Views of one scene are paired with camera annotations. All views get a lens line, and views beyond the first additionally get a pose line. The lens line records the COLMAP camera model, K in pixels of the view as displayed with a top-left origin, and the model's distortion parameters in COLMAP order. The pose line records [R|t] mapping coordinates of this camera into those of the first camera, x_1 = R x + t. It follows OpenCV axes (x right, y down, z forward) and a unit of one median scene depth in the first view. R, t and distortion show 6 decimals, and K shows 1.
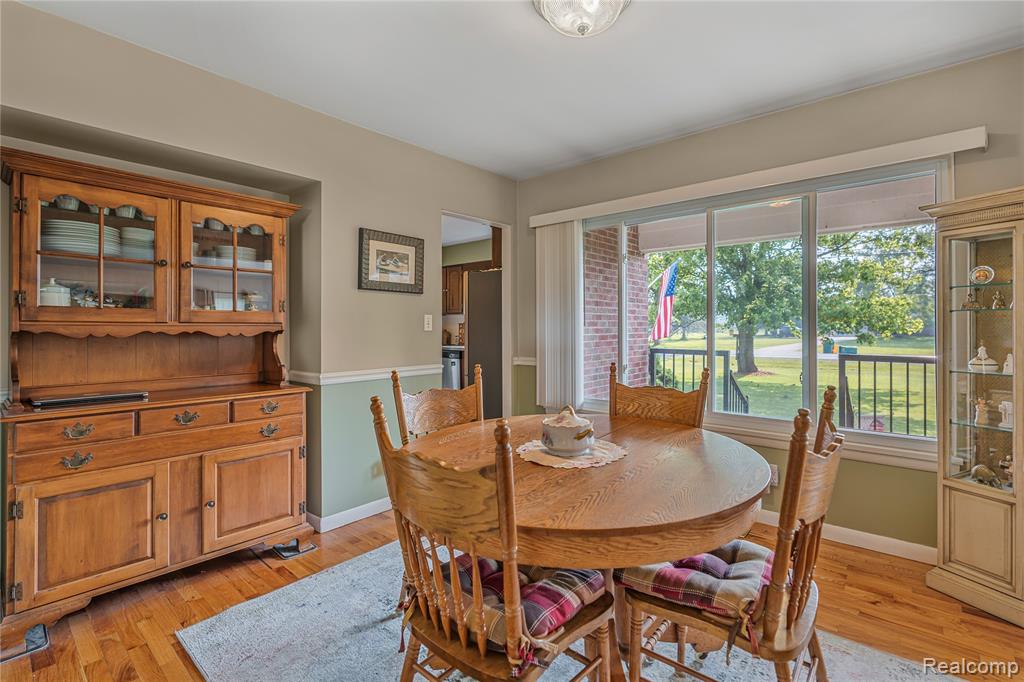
lens RADIAL K [[466.5, 0, 520.3], [0, 466.5, 326.9], [0, 0, 1]] dist [-0.001208, -0.000082]
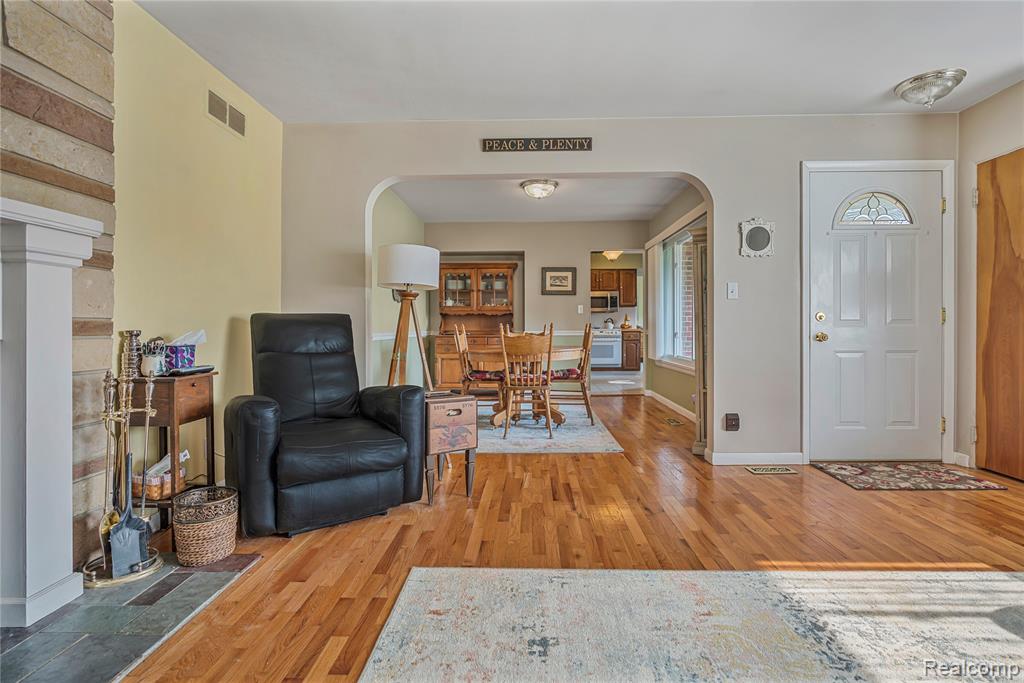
lens RADIAL K [[466.5, 0, 511.9], [0, 466.5, 335.5], [0, 0, 1]] dist [-0.001208, -0.000082]
pose [[0.648471, 0.005429, -0.761220, 1.260366], [0.000319, 0.999973, 0.007403, 0.098344], [0.761240, -0.005043, 0.648451, -0.563776]]
